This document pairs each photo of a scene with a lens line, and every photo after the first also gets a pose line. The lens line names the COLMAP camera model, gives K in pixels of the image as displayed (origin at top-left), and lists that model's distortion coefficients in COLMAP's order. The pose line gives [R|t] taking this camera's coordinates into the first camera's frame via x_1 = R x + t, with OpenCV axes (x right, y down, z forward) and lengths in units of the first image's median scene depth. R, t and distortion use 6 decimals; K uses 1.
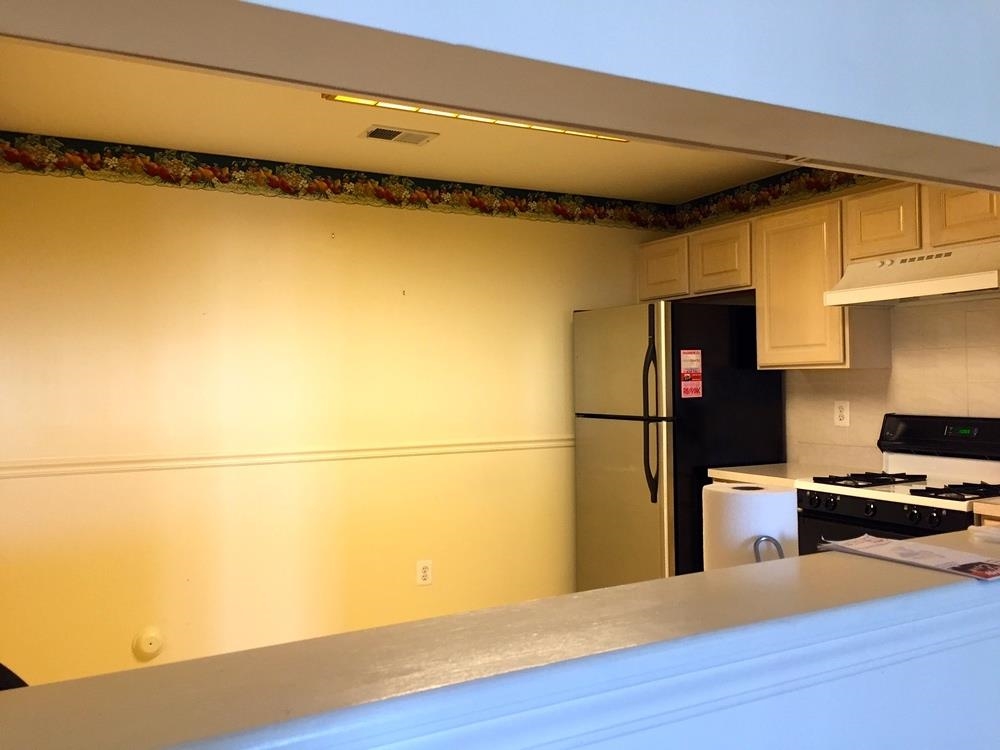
lens RADIAL K [[848.9, 0, 498.1], [0, 848.9, 370.9], [0, 0, 1]] dist [0.040296, -0.026640]
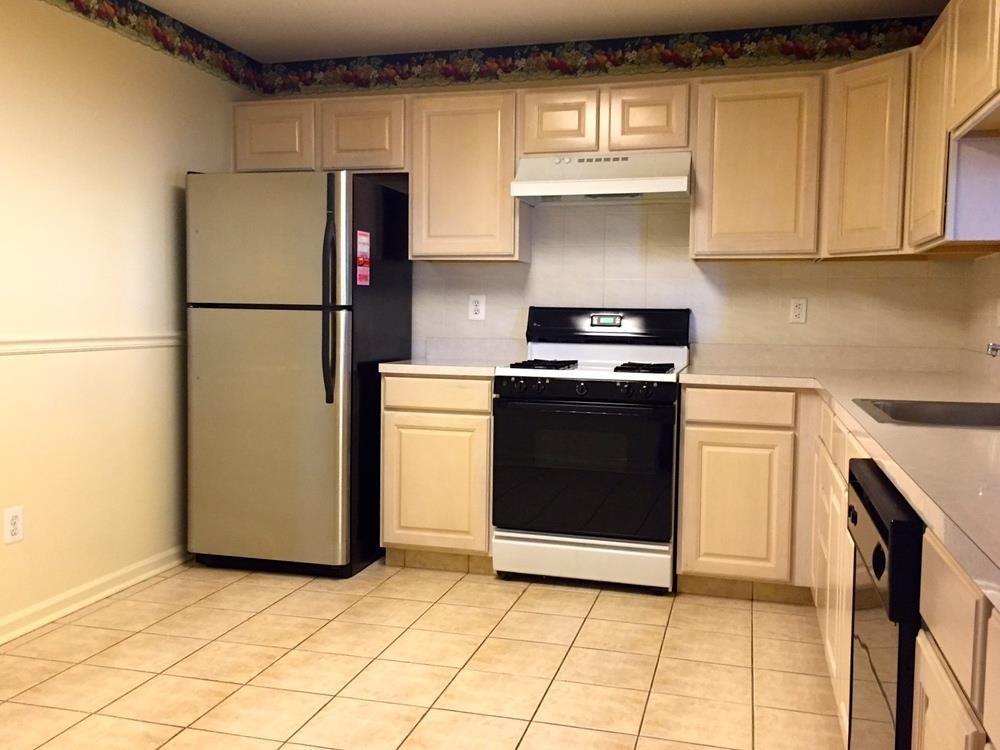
lens RADIAL K [[848.9, 0, 501.6], [0, 848.9, 398.4], [0, 0, 1]] dist [0.040296, -0.026640]
pose [[0.696840, -0.050291, 0.715461, -0.324306], [-0.033332, 0.994190, 0.102347, 0.054000], [-0.716451, -0.095167, 0.691116, 0.261439]]
